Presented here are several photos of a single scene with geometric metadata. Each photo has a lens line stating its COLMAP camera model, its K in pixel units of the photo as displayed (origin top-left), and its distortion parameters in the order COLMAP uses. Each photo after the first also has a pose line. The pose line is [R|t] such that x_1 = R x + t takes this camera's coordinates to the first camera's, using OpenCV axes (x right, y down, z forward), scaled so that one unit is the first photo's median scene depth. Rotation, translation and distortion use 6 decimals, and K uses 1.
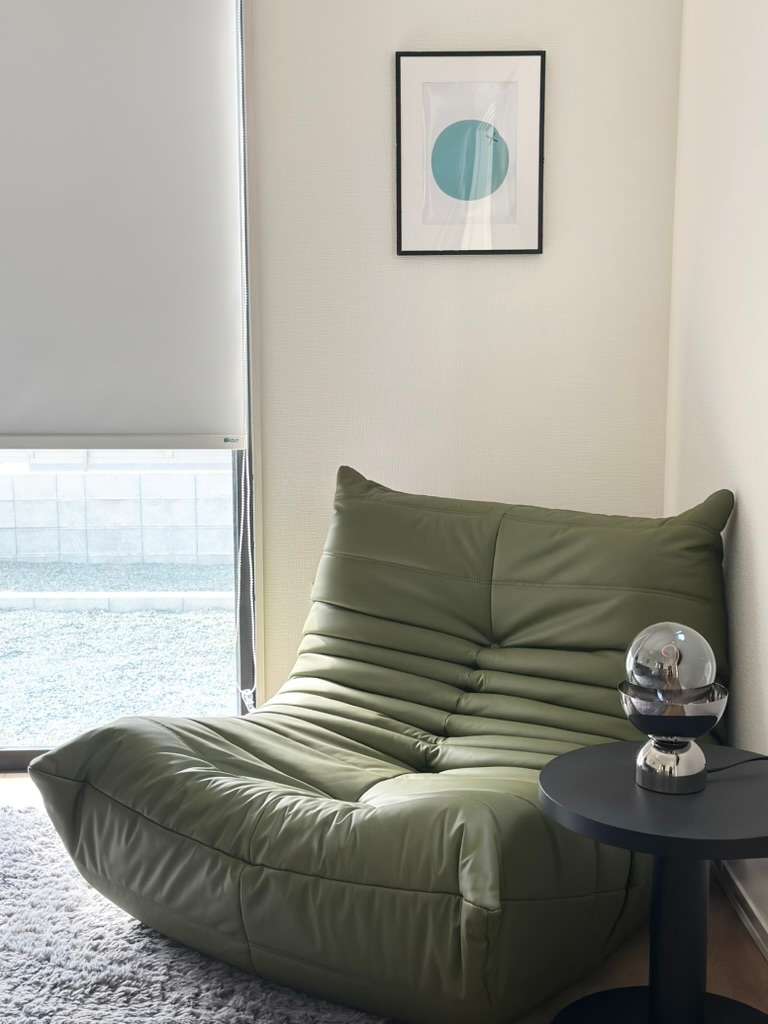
lens RADIAL K [[1428.3, 0, 387.0], [0, 1428.3, 517.4], [0, 0, 1]] dist [0.190343, -0.393992]
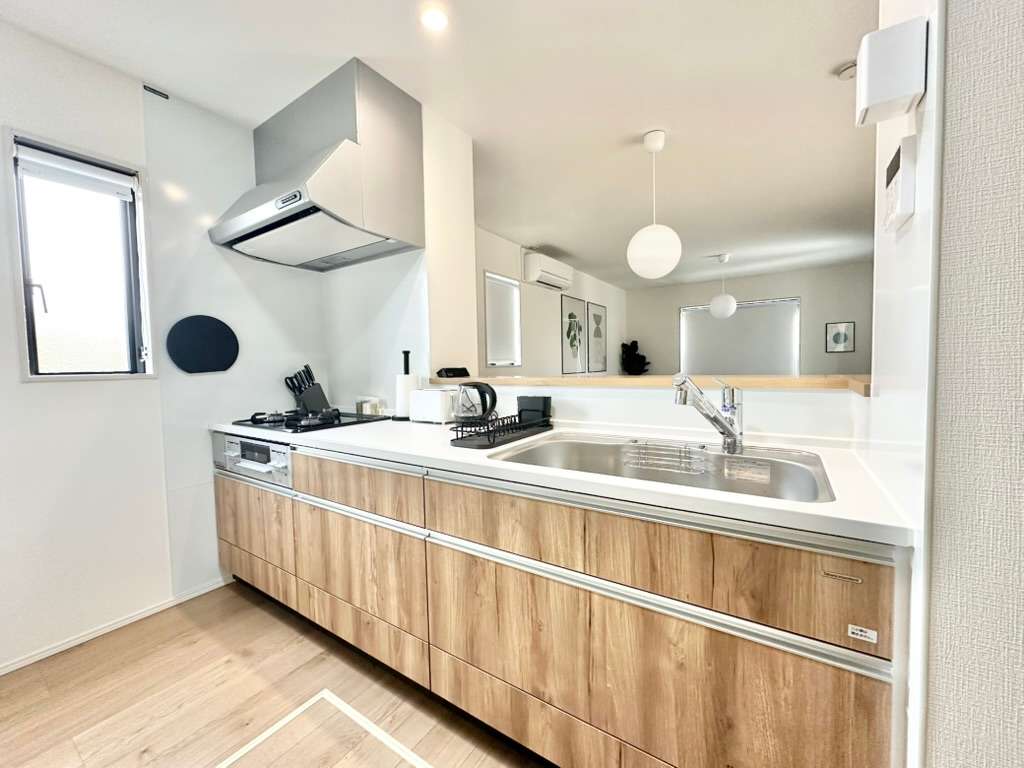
lens RADIAL K [[408.7, 0, 512.0], [0, 408.7, 384.0], [0, 0, 1]] dist [-0.001370, -0.000151]
pose [[0.821441, 0.012953, -0.570147, -0.122764], [-0.074210, 0.993669, -0.084343, 0.266171], [0.565445, 0.111594, 0.817202, -1.562715]]
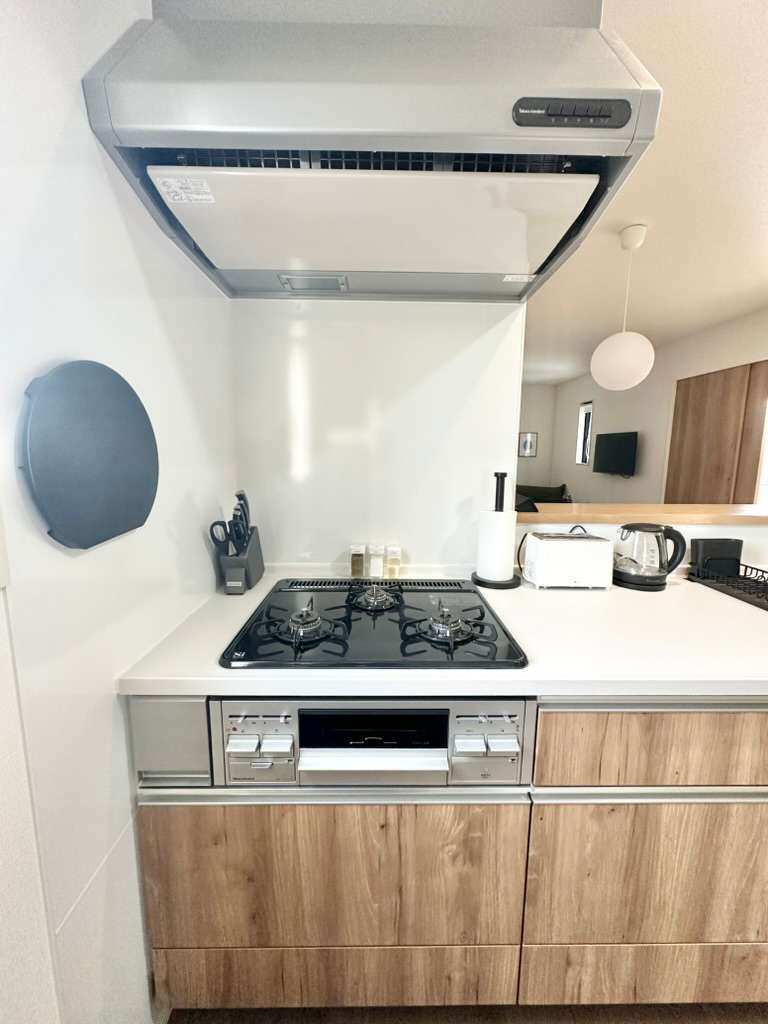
lens RADIAL K [[410.1, 0, 384.0], [0, 410.1, 512.0], [0, 0, 1]] dist [-0.000984, -0.000153]
pose [[0.999942, 0.010315, -0.002973, -0.843652], [-0.010364, 0.999800, -0.017126, 0.209483], [0.002796, 0.017156, 0.999849, -1.522881]]
